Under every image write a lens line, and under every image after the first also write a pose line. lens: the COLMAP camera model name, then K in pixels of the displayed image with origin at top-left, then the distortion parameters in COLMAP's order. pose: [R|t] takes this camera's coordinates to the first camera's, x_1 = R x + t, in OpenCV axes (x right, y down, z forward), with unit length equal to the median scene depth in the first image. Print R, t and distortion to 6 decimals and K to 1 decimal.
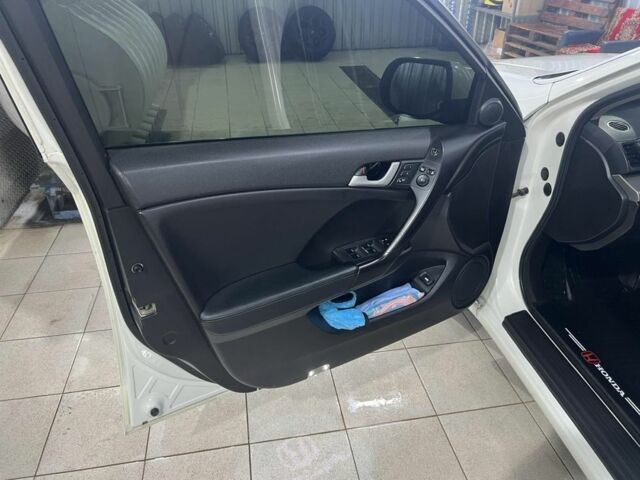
lens RADIAL K [[484.4, 0, 321.6], [0, 484.4, 239.5], [0, 0, 1]] dist [0.051448, -0.060141]
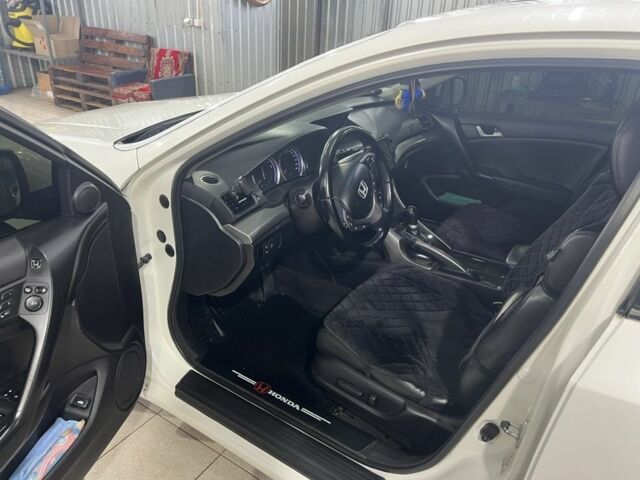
lens RADIAL K [[484.4, 0, 321.6], [0, 484.4, 239.5], [0, 0, 1]] dist [0.051448, -0.060141]
pose [[0.678240, -0.295610, 0.672760, 0.016818], [0.332689, 0.939841, 0.077566, -0.096909], [-0.655217, 0.171211, 0.735784, 0.073844]]
